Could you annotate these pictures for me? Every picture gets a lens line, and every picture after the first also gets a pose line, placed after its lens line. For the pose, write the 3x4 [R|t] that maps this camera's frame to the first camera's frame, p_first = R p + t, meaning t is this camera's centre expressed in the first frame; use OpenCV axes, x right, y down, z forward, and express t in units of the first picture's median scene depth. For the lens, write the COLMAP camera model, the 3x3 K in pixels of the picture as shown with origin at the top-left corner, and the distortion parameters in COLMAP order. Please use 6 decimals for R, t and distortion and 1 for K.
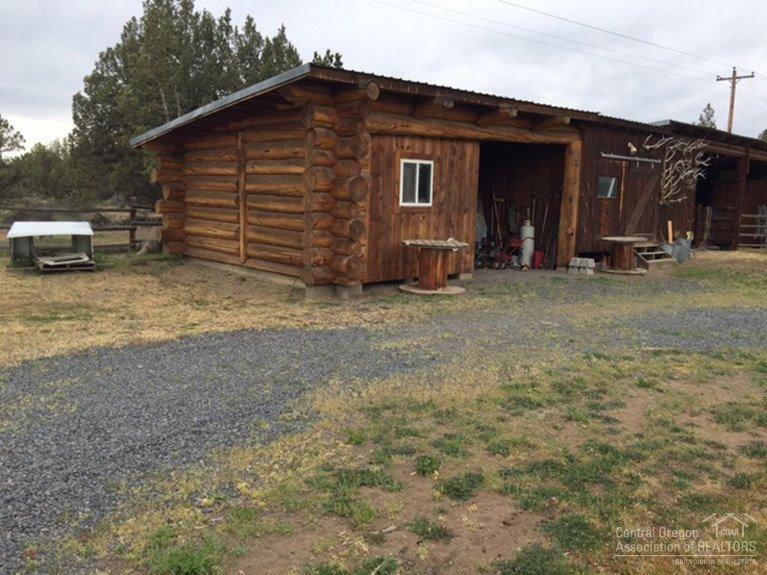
lens RADIAL K [[666.1, 0, 384.5], [0, 666.1, 269.7], [0, 0, 1]] dist [0.127178, -0.155136]
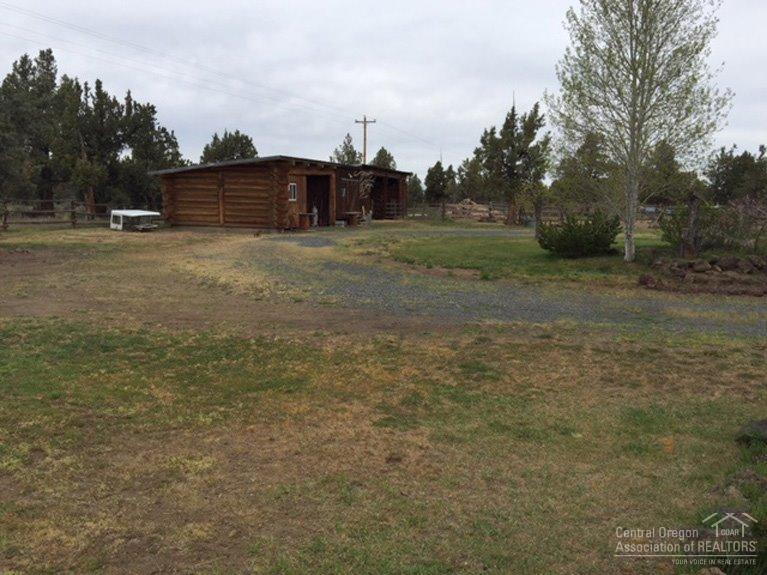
lens RADIAL K [[666.1, 0, 384.5], [0, 666.1, 269.7], [0, 0, 1]] dist [0.127178, -0.155136]
pose [[0.863814, -0.067962, 0.499206, -0.816437], [0.064237, 0.997630, 0.024664, 0.113801], [-0.499699, 0.010762, 0.866132, -1.233340]]
